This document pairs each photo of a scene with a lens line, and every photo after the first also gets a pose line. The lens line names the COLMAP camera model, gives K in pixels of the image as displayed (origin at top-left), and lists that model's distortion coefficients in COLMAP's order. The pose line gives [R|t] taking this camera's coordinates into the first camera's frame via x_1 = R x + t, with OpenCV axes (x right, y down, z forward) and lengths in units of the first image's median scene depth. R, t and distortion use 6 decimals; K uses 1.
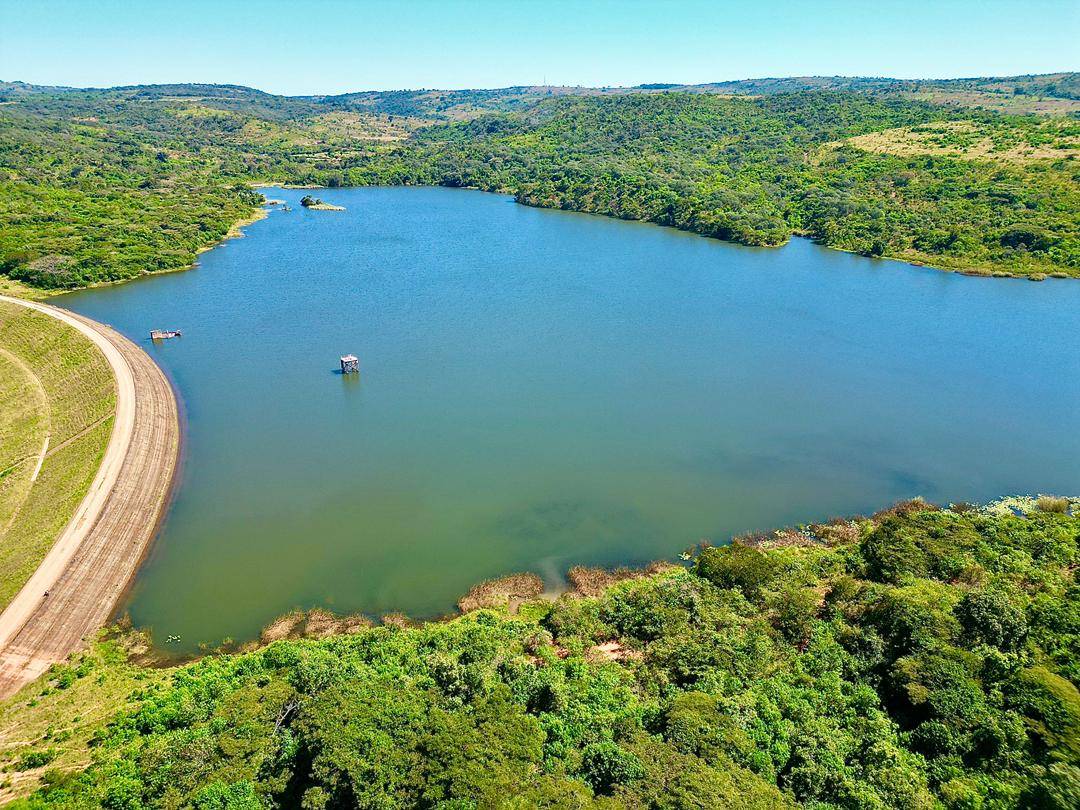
lens RADIAL K [[749.6, 0, 540.0], [0, 749.6, 405.0], [0, 0, 1]] dist [0.048643, -0.039088]
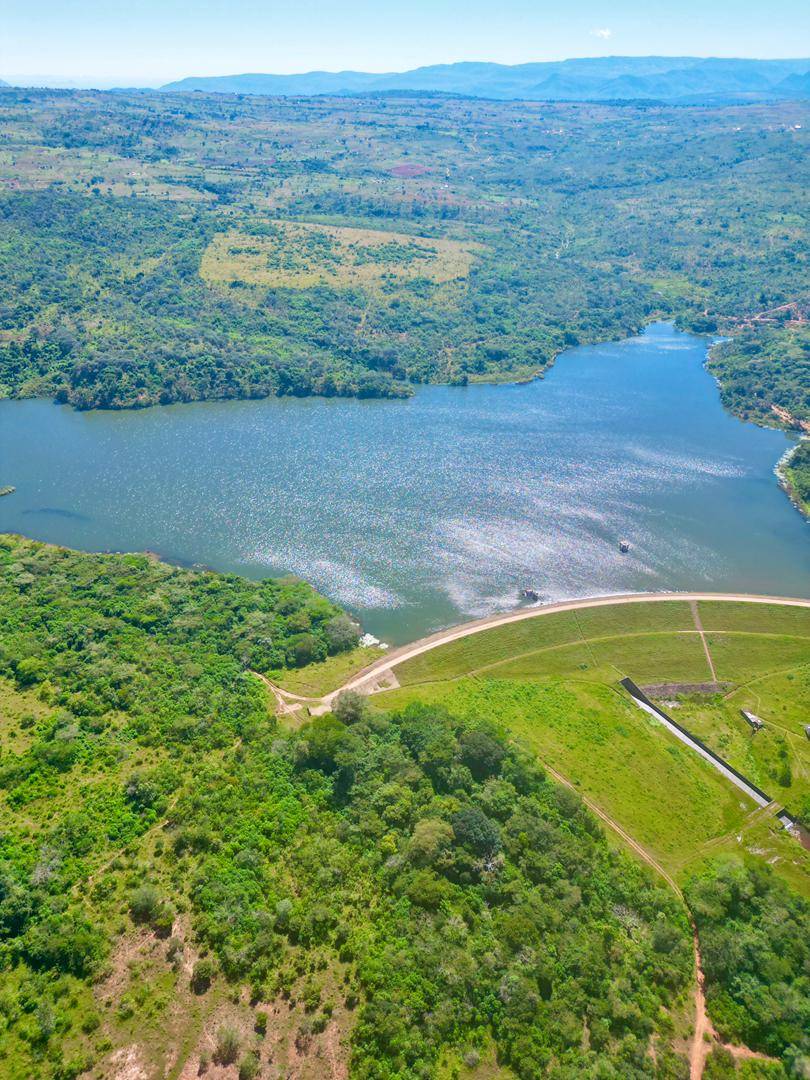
lens RADIAL K [[746.0, 0, 405.0], [0, 746.0, 540.0], [0, 0, 1]] dist [0.082772, -0.070330]
pose [[0.410286, -0.474293, 0.778917, -3.051840], [0.323349, 0.874283, 0.362042, -1.465510], [-0.852708, 0.103322, 0.512068, 0.662112]]
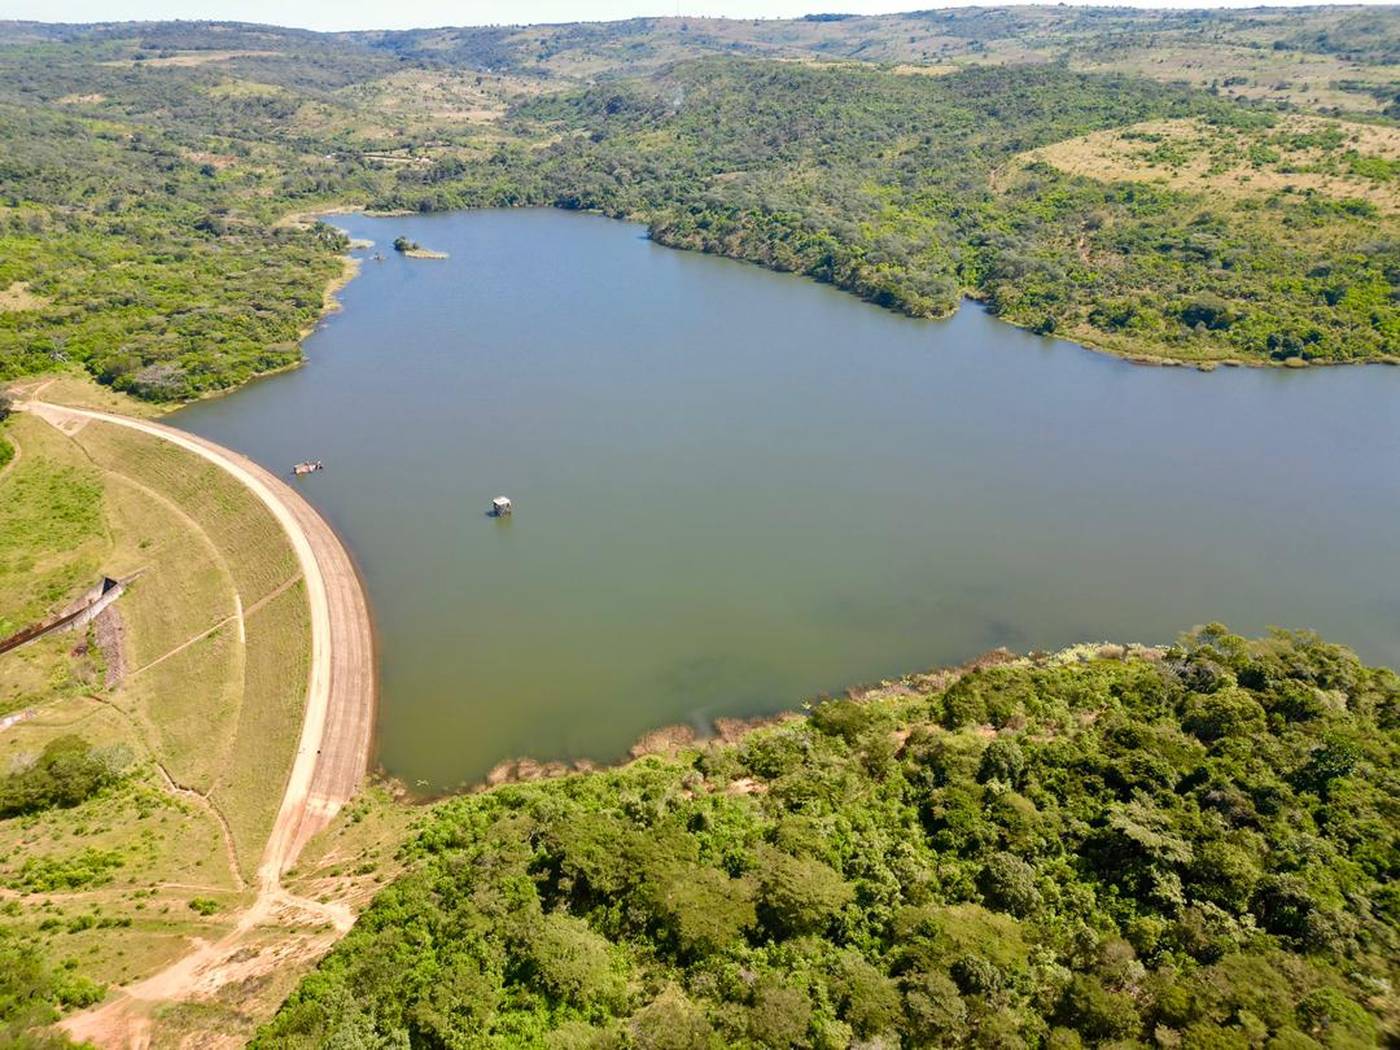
lens RADIAL K [[971.7, 0, 700.0], [0, 971.7, 525.0], [0, 0, 1]] dist [0.048643, -0.039088]
pose [[0.999630, -0.019252, 0.019192, -0.009807], [0.017403, 0.995585, 0.092235, -0.216484], [-0.020883, -0.091867, 0.995552, -0.503007]]
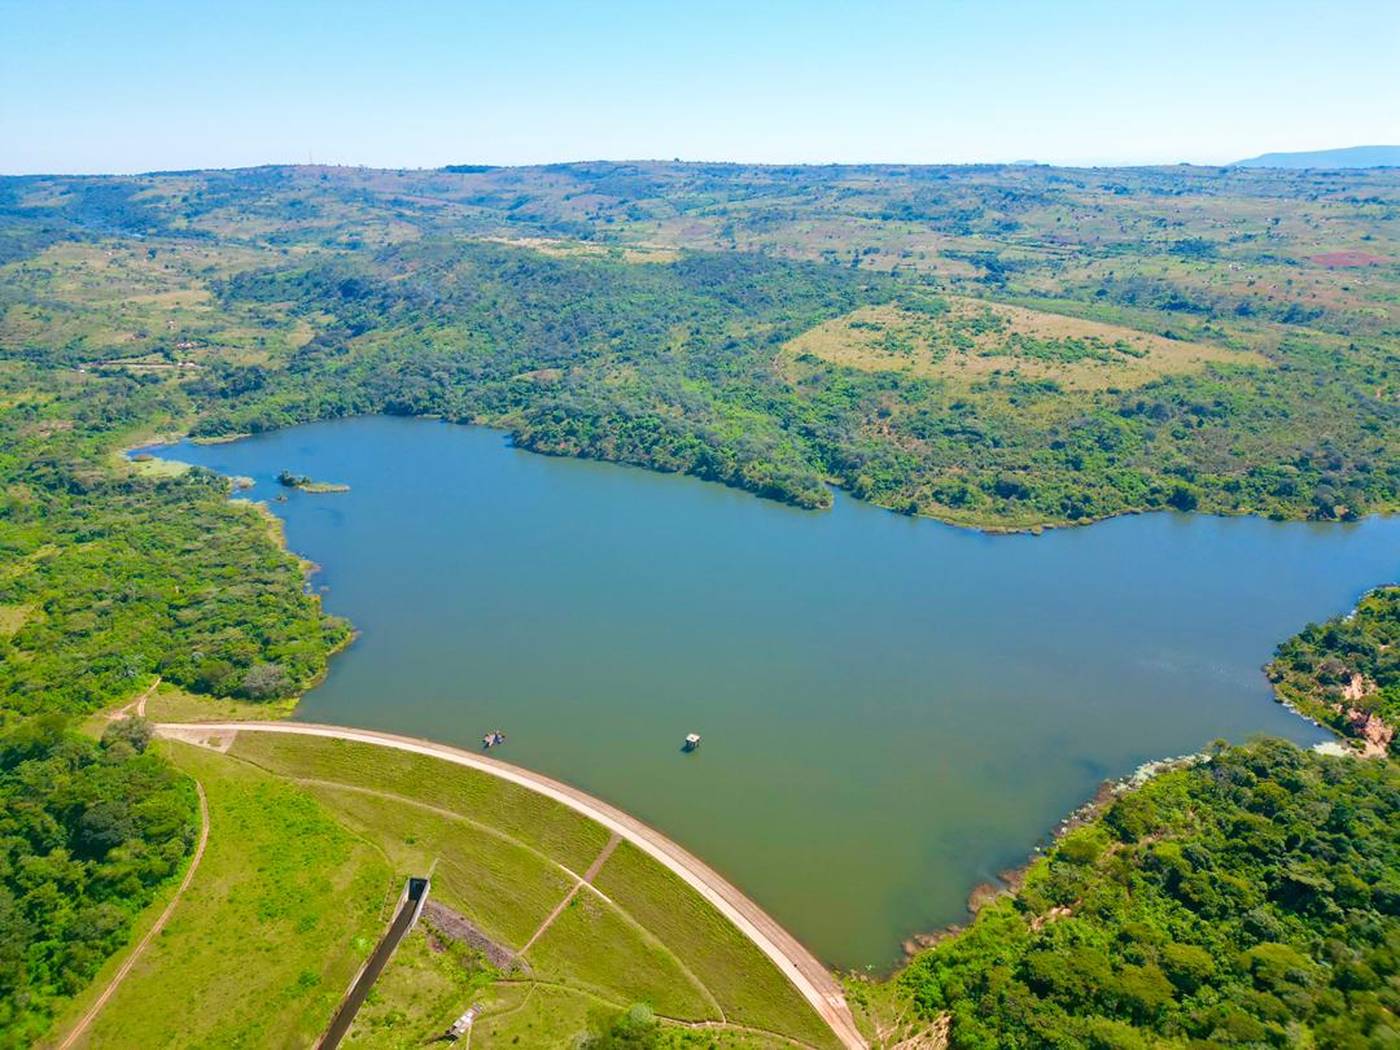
lens RADIAL K [[967.0, 0, 700.0], [0, 967.0, 525.0], [0, 0, 1]] dist [0.082772, -0.070330]
pose [[0.920115, -0.146521, 0.363208, -1.181745], [0.151061, 0.988394, 0.016043, -0.670458], [-0.361343, 0.040105, 0.931570, -0.902703]]
